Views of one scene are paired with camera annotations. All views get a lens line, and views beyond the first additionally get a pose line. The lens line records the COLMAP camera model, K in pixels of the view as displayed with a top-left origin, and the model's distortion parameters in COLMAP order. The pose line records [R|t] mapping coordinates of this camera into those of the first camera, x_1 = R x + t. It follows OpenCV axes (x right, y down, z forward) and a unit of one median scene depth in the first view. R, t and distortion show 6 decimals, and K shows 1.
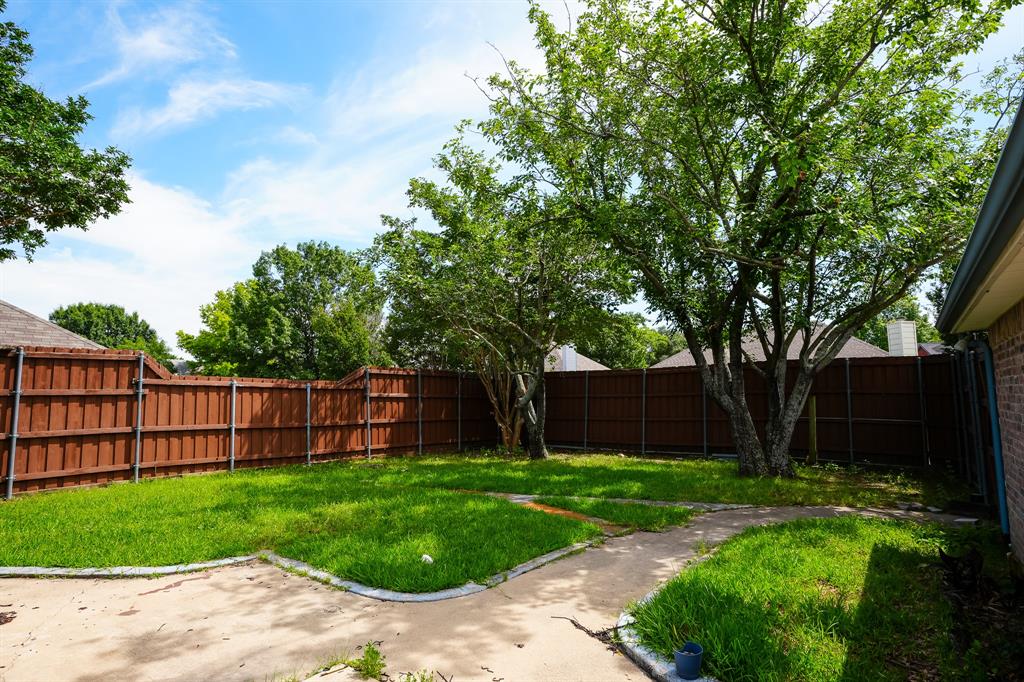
lens RADIAL K [[565.3, 0, 517.6], [0, 565.3, 337.3], [0, 0, 1]] dist [-0.032127, 0.000743]
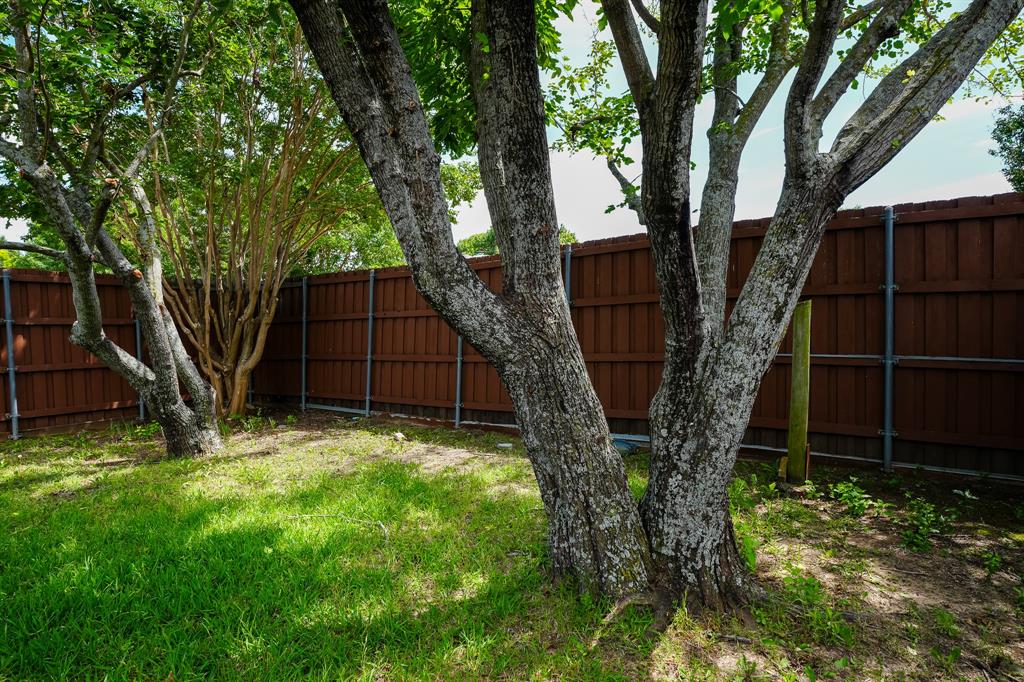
lens RADIAL K [[565.3, 0, 517.6], [0, 565.3, 337.3], [0, 0, 1]] dist [-0.032127, 0.000743]
pose [[0.998123, -0.018891, 0.058257, 0.355424], [0.011292, 0.991696, 0.128109, 0.089796], [-0.060193, -0.127211, 0.990048, 0.722325]]
